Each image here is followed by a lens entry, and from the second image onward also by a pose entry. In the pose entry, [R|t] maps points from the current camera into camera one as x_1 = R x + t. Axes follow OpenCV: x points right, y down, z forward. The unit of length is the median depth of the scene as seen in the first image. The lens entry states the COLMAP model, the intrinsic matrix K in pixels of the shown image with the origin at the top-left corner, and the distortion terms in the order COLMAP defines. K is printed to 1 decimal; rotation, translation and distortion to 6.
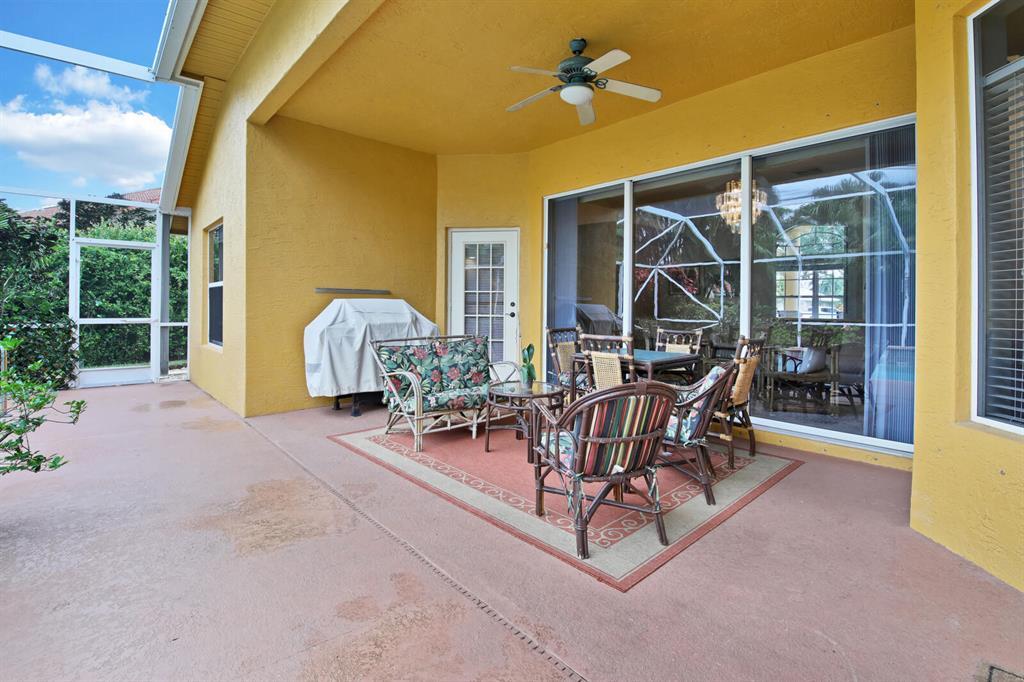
lens RADIAL K [[457.0, 0, 515.1], [0, 457.0, 303.7], [0, 0, 1]] dist [-0.008120, -0.002401]
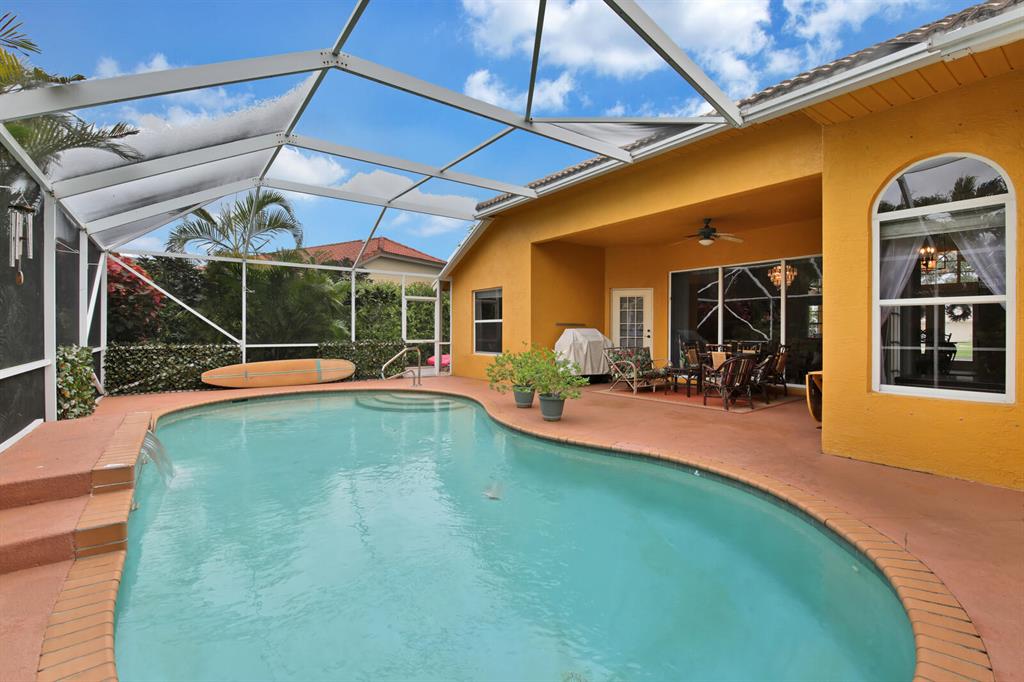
lens RADIAL K [[457.0, 0, 509.4], [0, 457.0, 324.4], [0, 0, 1]] dist [-0.008120, -0.002401]
pose [[0.995303, -0.006941, -0.096561, -0.436583], [0.006227, 0.999951, -0.007700, -0.014830], [0.096610, 0.007062, 0.995297, -0.964864]]
